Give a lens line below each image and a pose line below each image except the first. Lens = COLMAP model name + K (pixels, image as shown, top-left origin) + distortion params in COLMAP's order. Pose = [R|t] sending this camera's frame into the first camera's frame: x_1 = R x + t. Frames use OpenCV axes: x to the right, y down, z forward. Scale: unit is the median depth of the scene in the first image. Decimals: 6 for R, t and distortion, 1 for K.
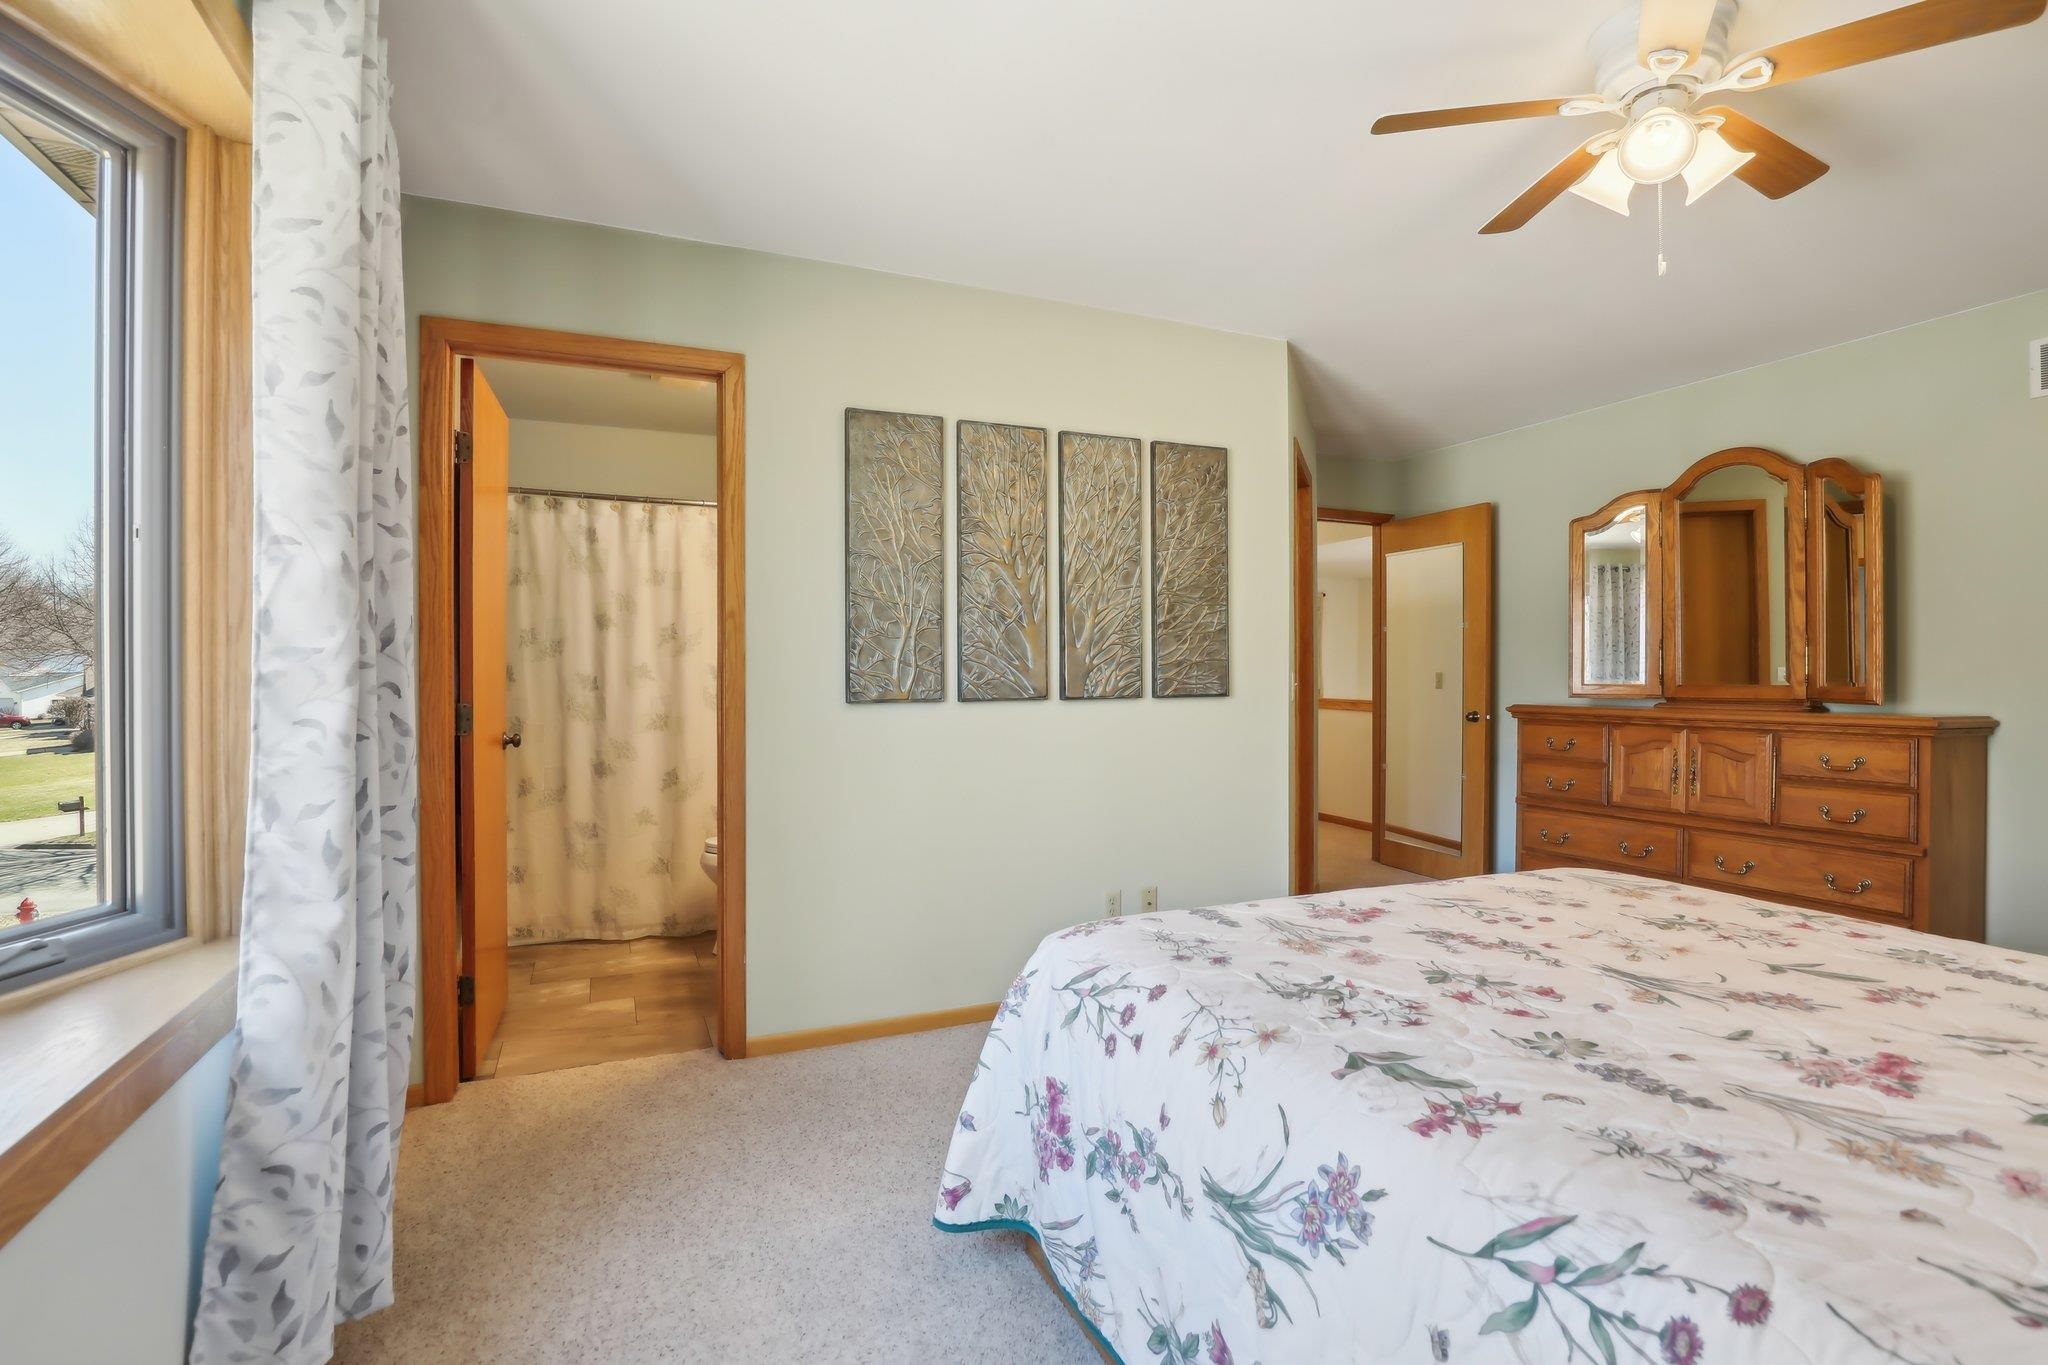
lens RADIAL K [[977.7, 0, 1025.7], [0, 977.7, 678.3], [0, 0, 1]] dist [-0.000730, -0.000004]
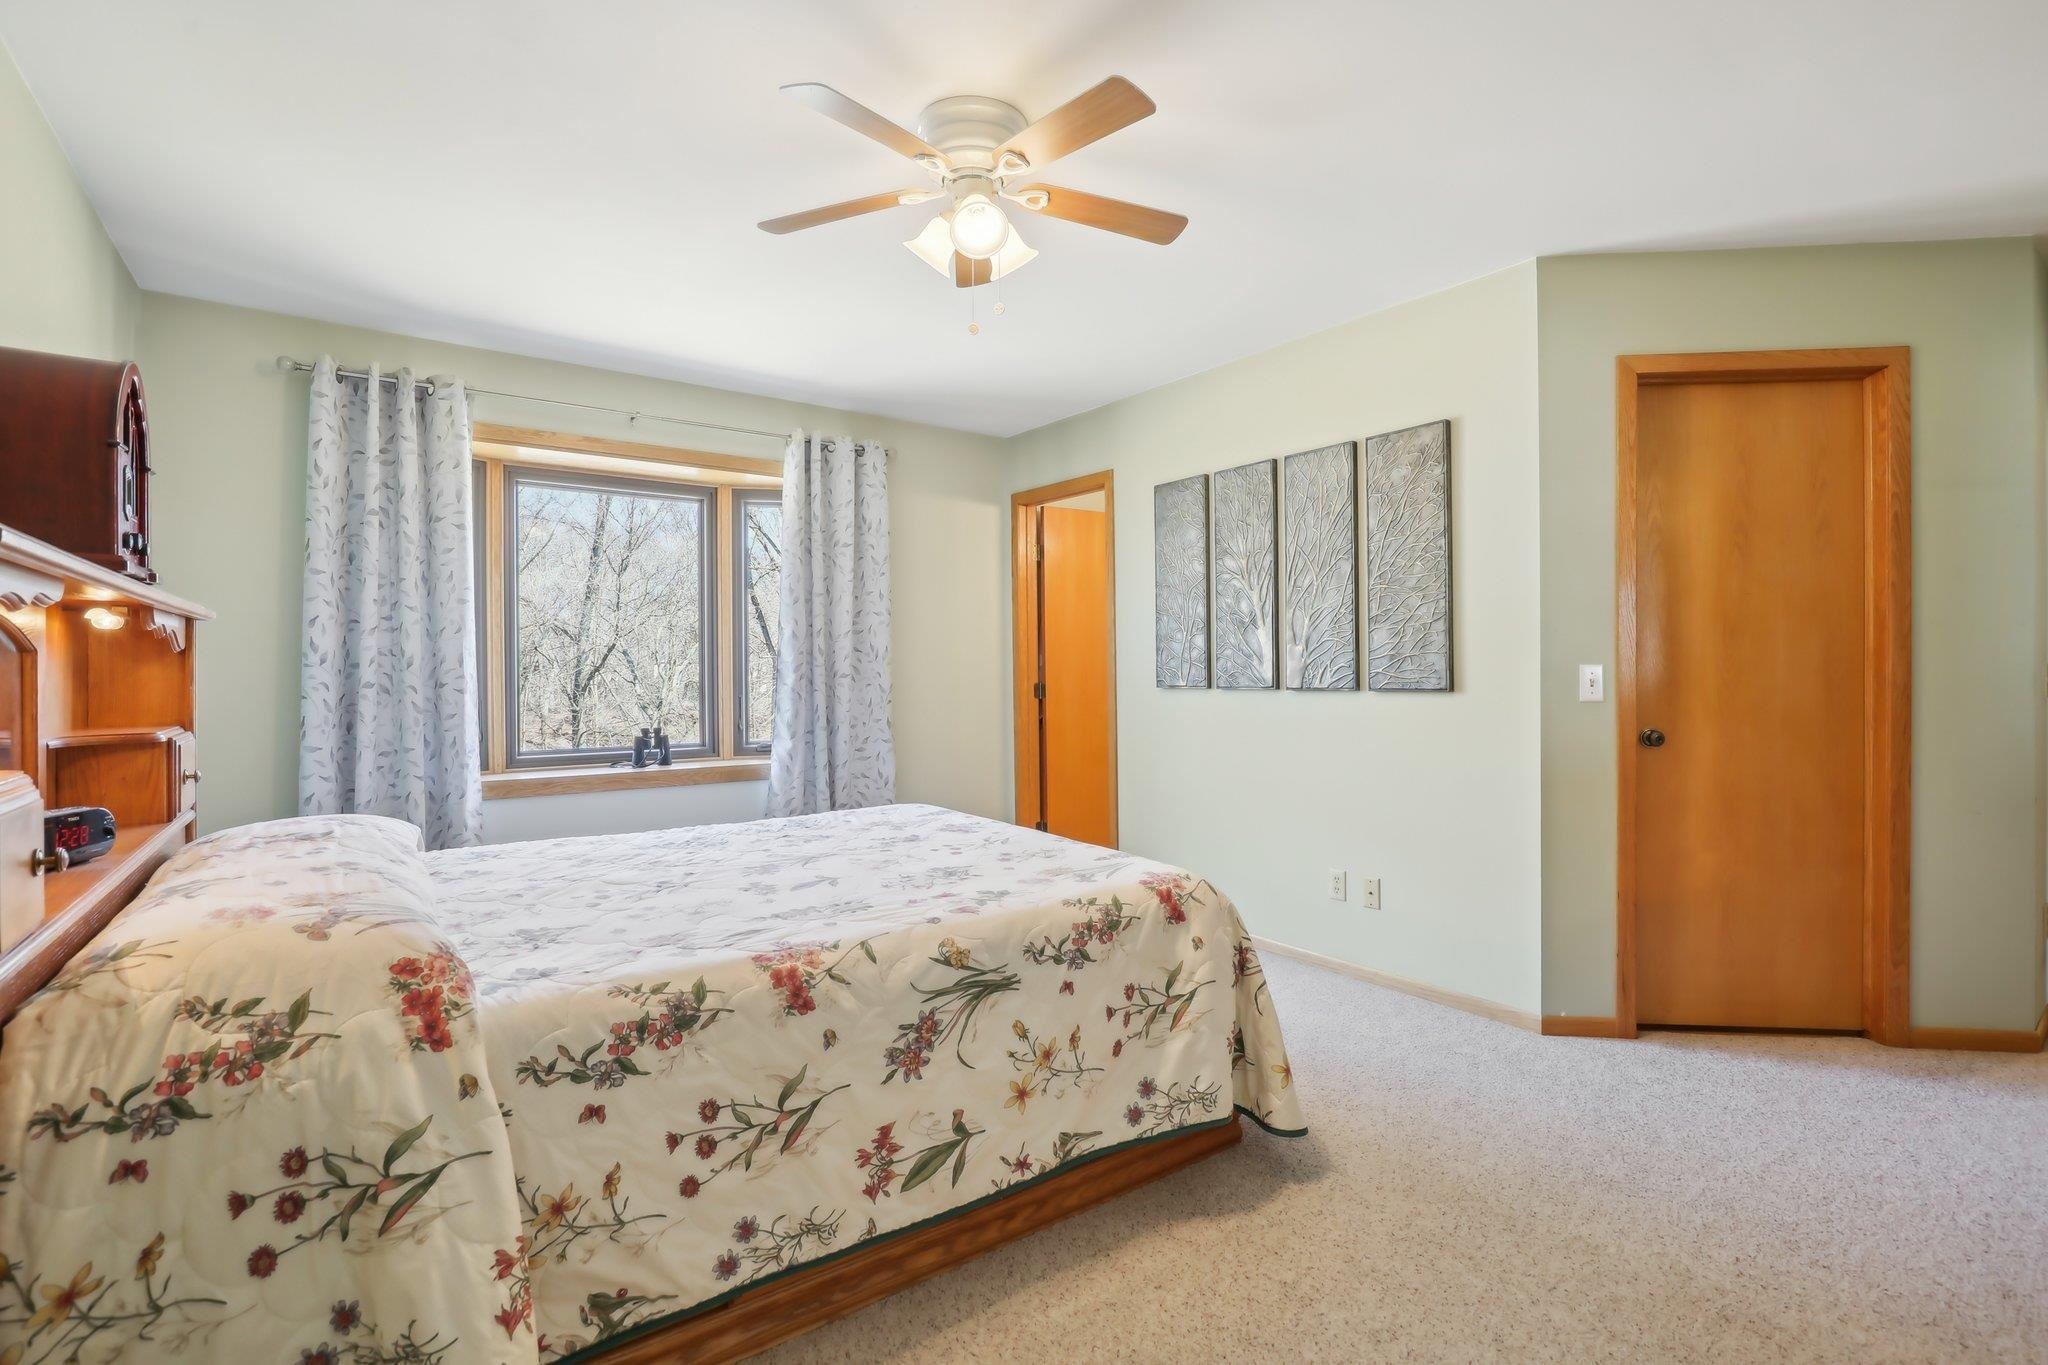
lens RADIAL K [[977.7, 0, 1027.2], [0, 977.7, 676.5], [0, 0, 1]] dist [-0.000730, -0.000004]
pose [[0.222467, 0.004827, -0.974928, 1.193032], [-0.002641, 0.999987, 0.004349, 0.002740], [0.974937, 0.001608, 0.222477, 0.487616]]
